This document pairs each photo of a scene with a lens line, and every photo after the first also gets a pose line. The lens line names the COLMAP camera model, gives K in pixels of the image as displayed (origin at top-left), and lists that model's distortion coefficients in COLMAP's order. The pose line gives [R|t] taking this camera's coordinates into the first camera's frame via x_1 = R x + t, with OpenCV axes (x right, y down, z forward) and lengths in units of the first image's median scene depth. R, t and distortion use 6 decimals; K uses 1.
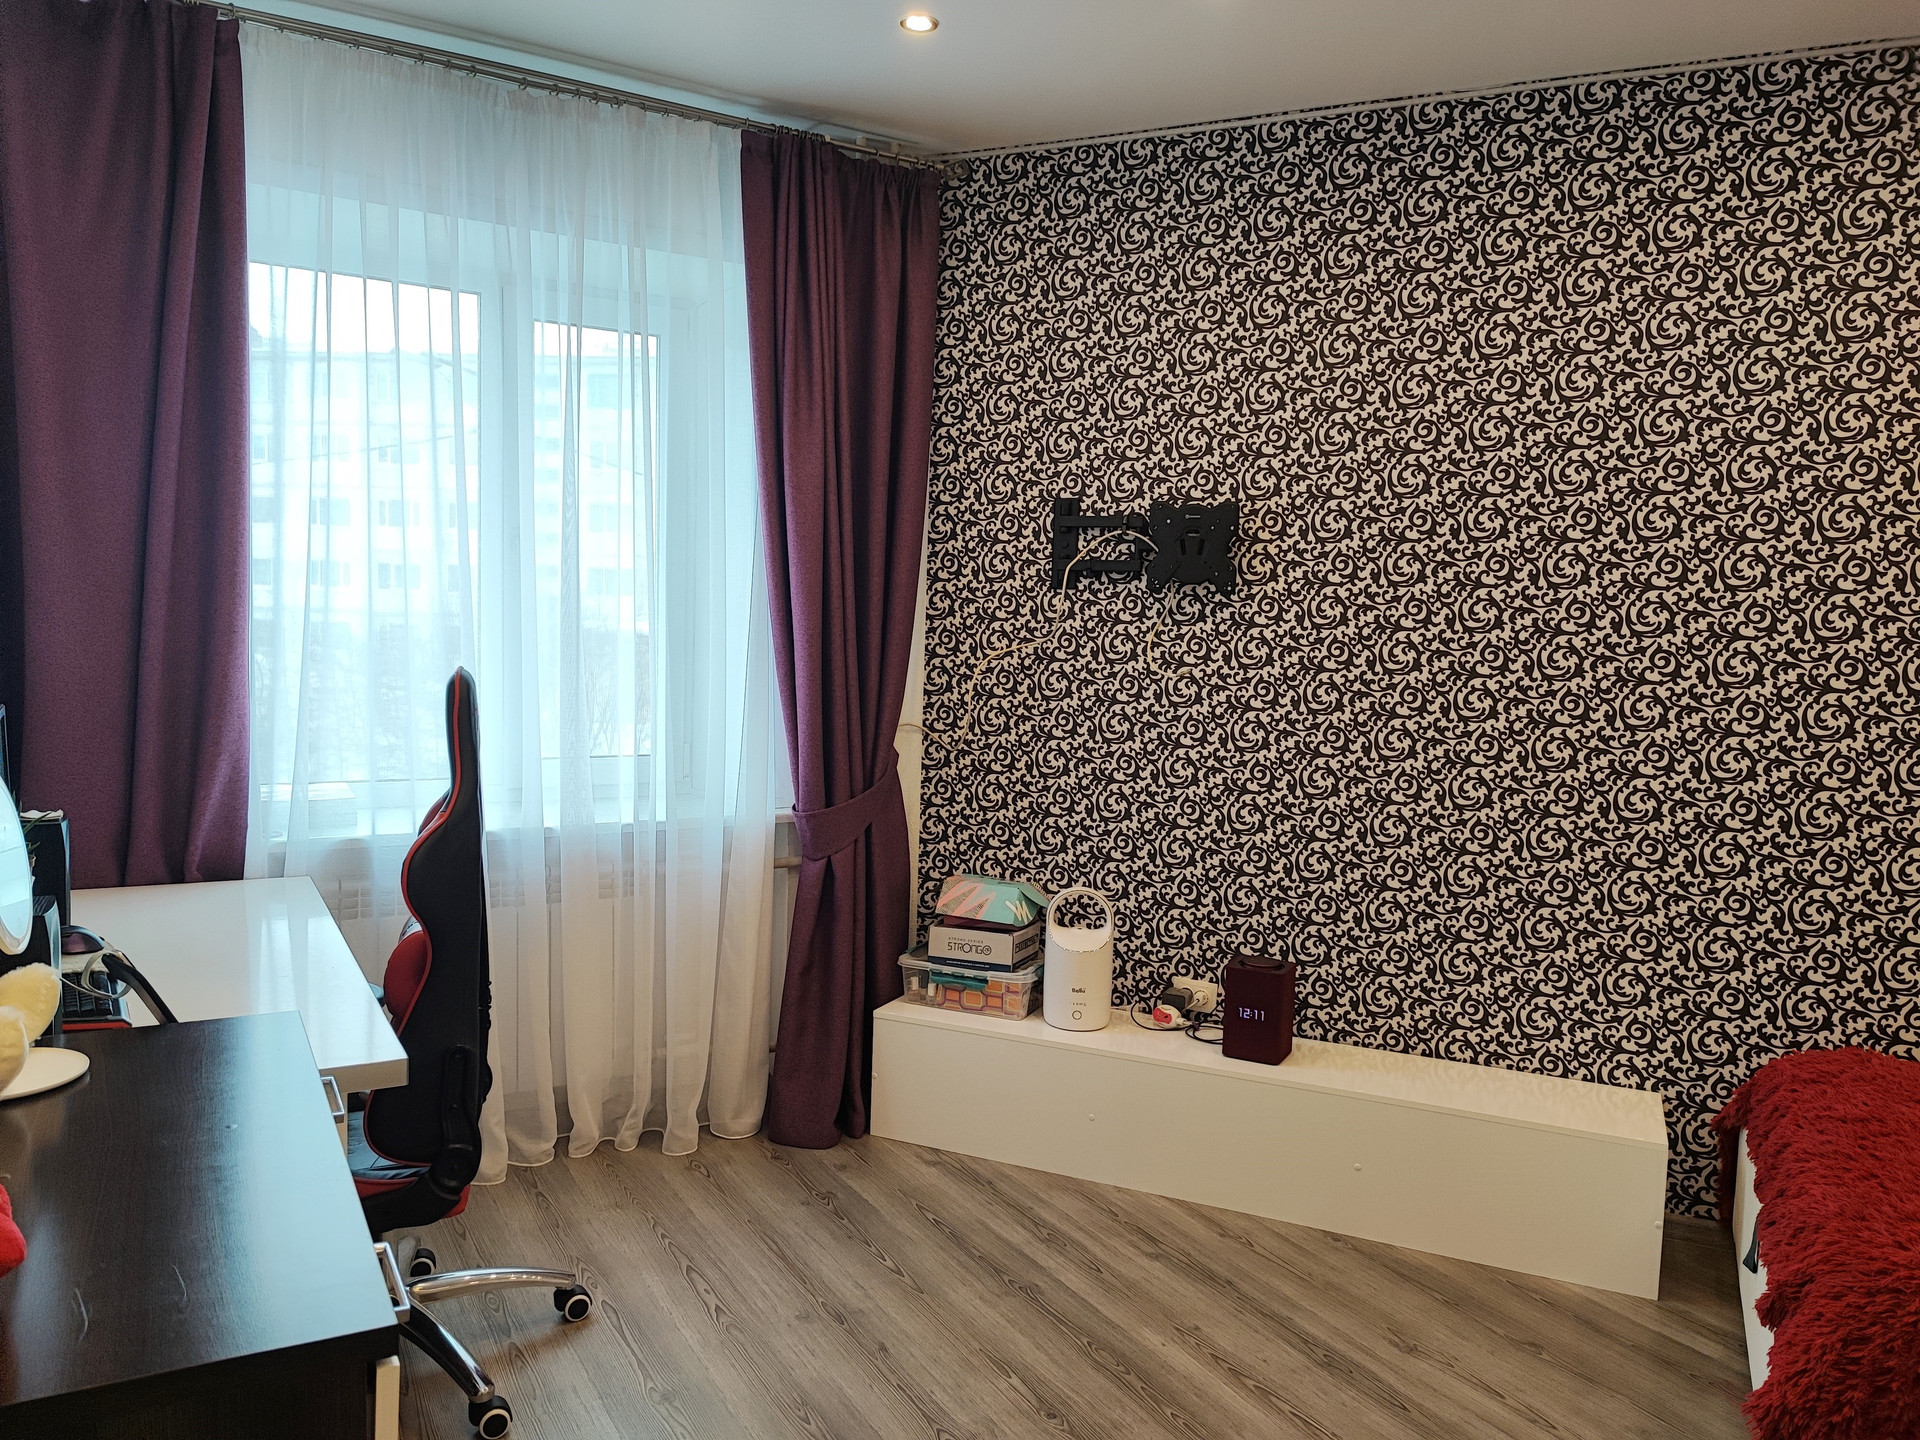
lens RADIAL K [[1376.7, 0, 957.1], [0, 1376.7, 725.1], [0, 0, 1]] dist [0.058052, -0.067743]
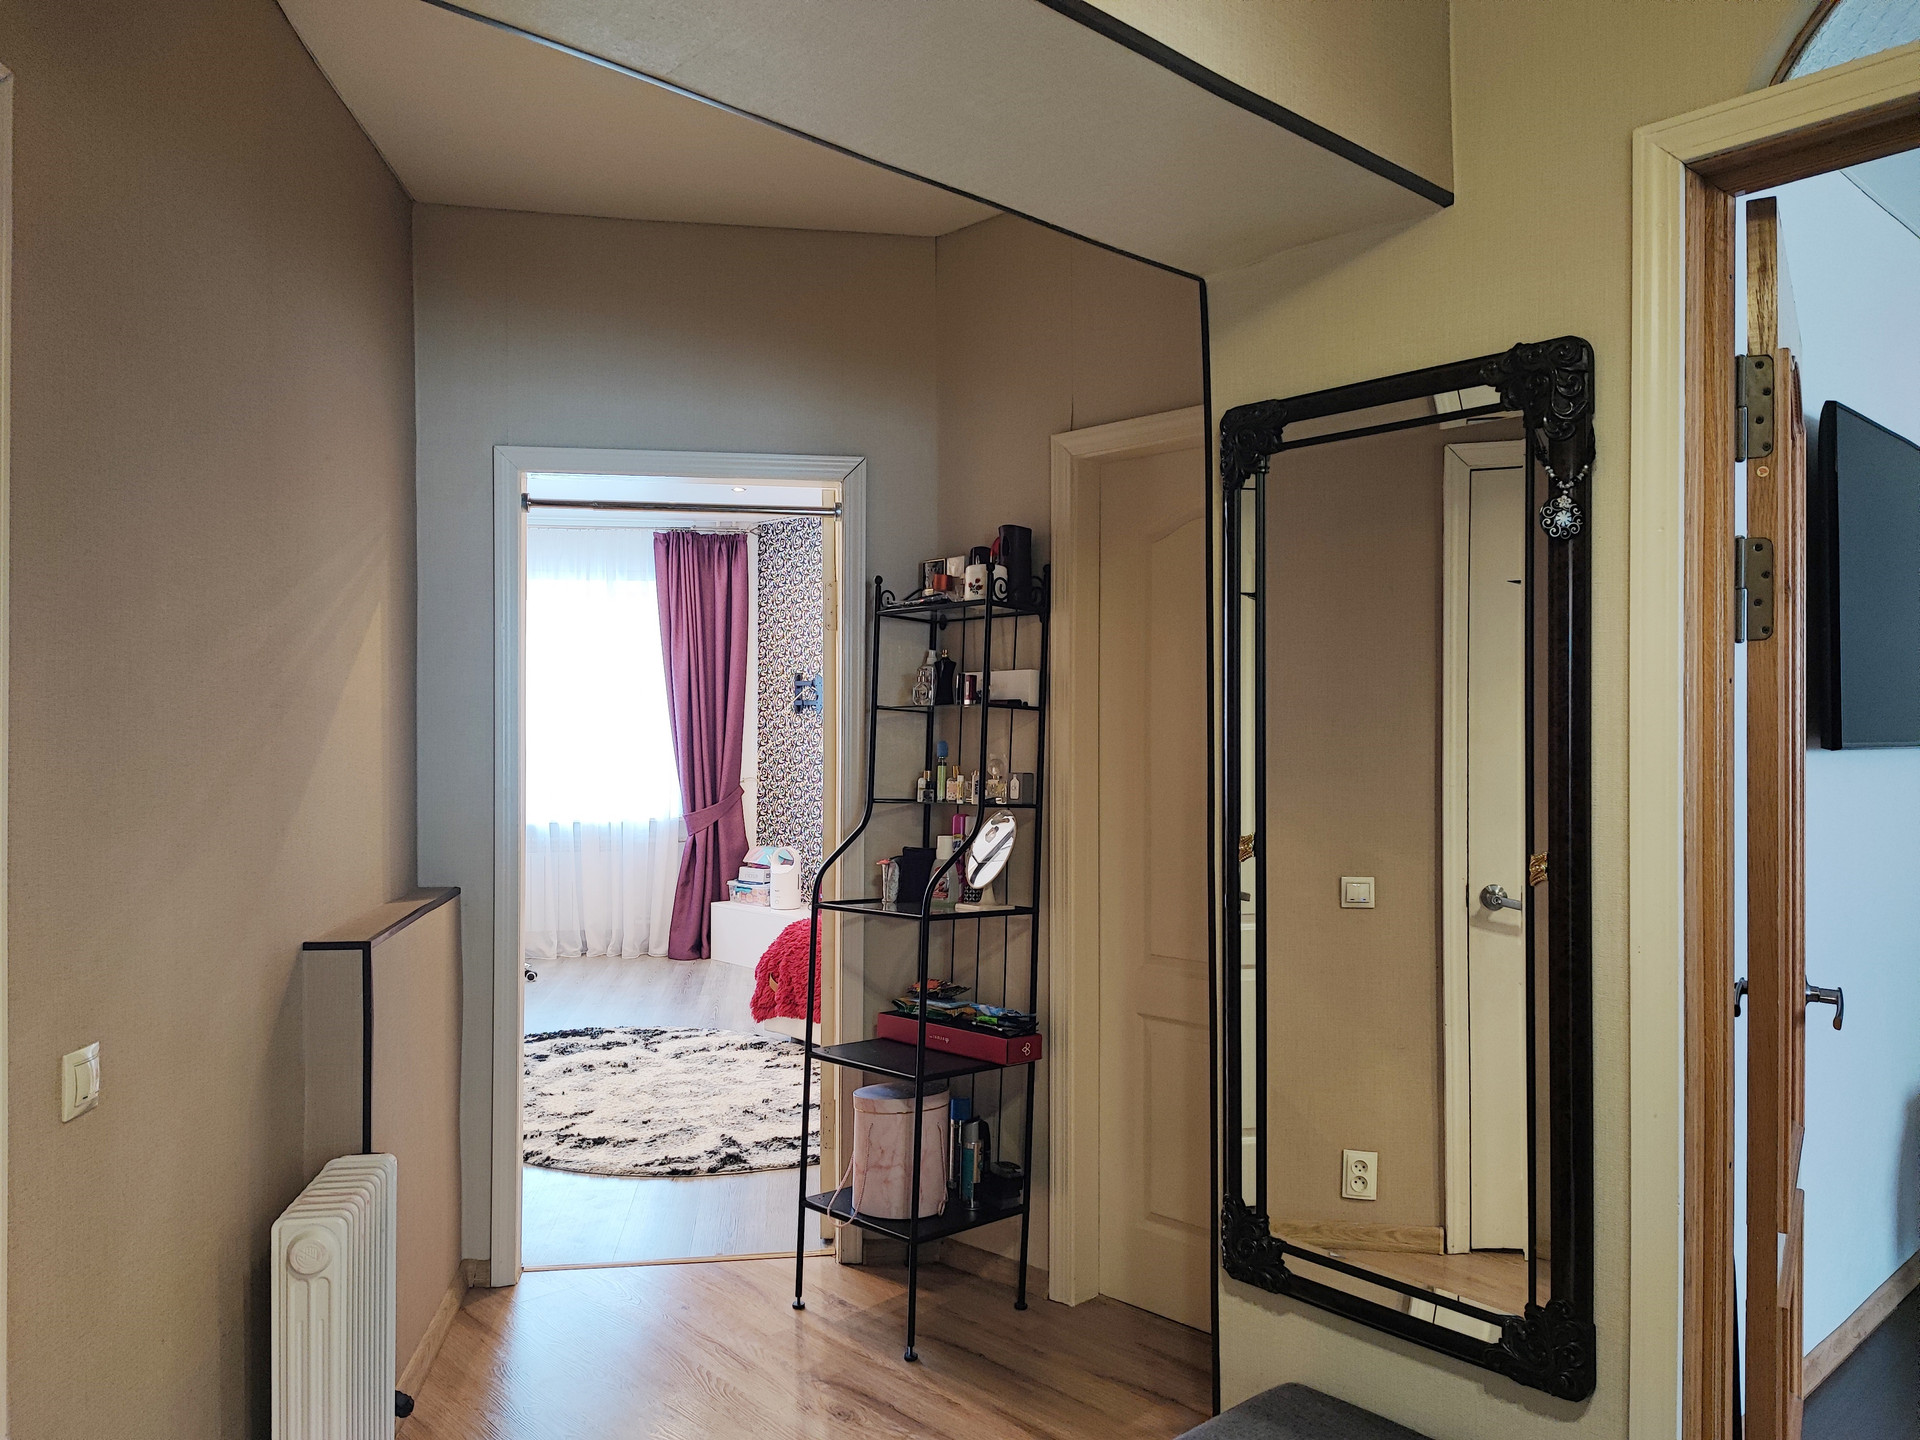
lens RADIAL K [[1376.7, 0, 957.1], [0, 1376.7, 725.1], [0, 0, 1]] dist [0.058052, -0.067743]
pose [[0.935513, -0.034828, -0.351572, 1.143643], [0.013055, 0.997857, -0.064113, 0.066682], [0.353051, 0.055388, 0.933963, -1.010967]]
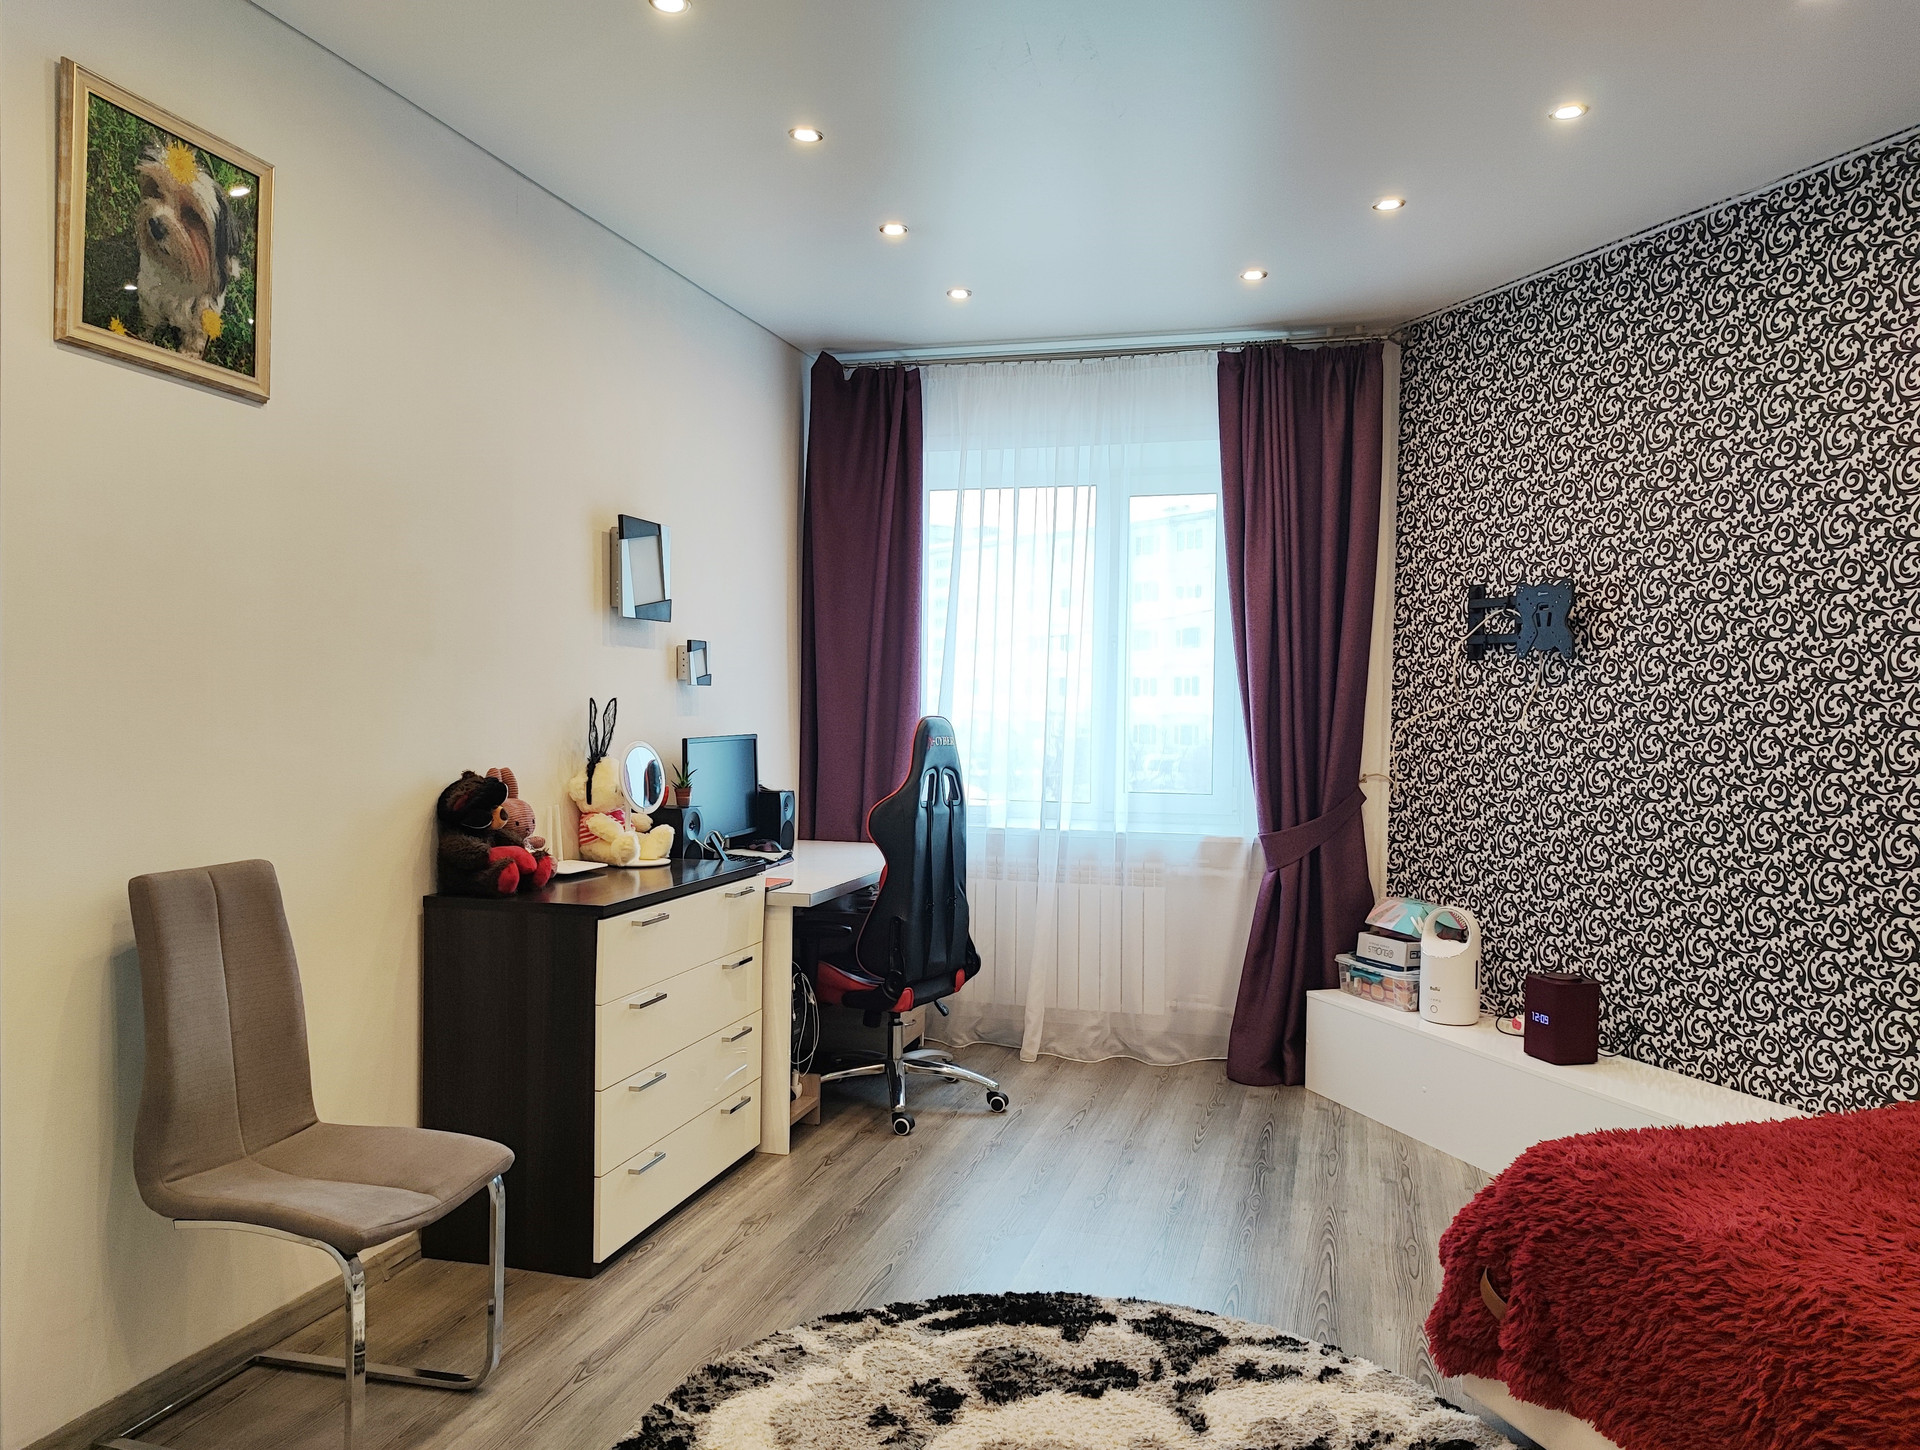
lens RADIAL K [[1376.7, 0, 957.1], [0, 1376.7, 730.1], [0, 0, 1]] dist [0.058052, -0.067743]
pose [[0.724540, -0.013396, -0.689102, 0.610562], [-0.027654, 0.998441, -0.048486, 0.034021], [0.688677, 0.054186, 0.723040, -0.183714]]
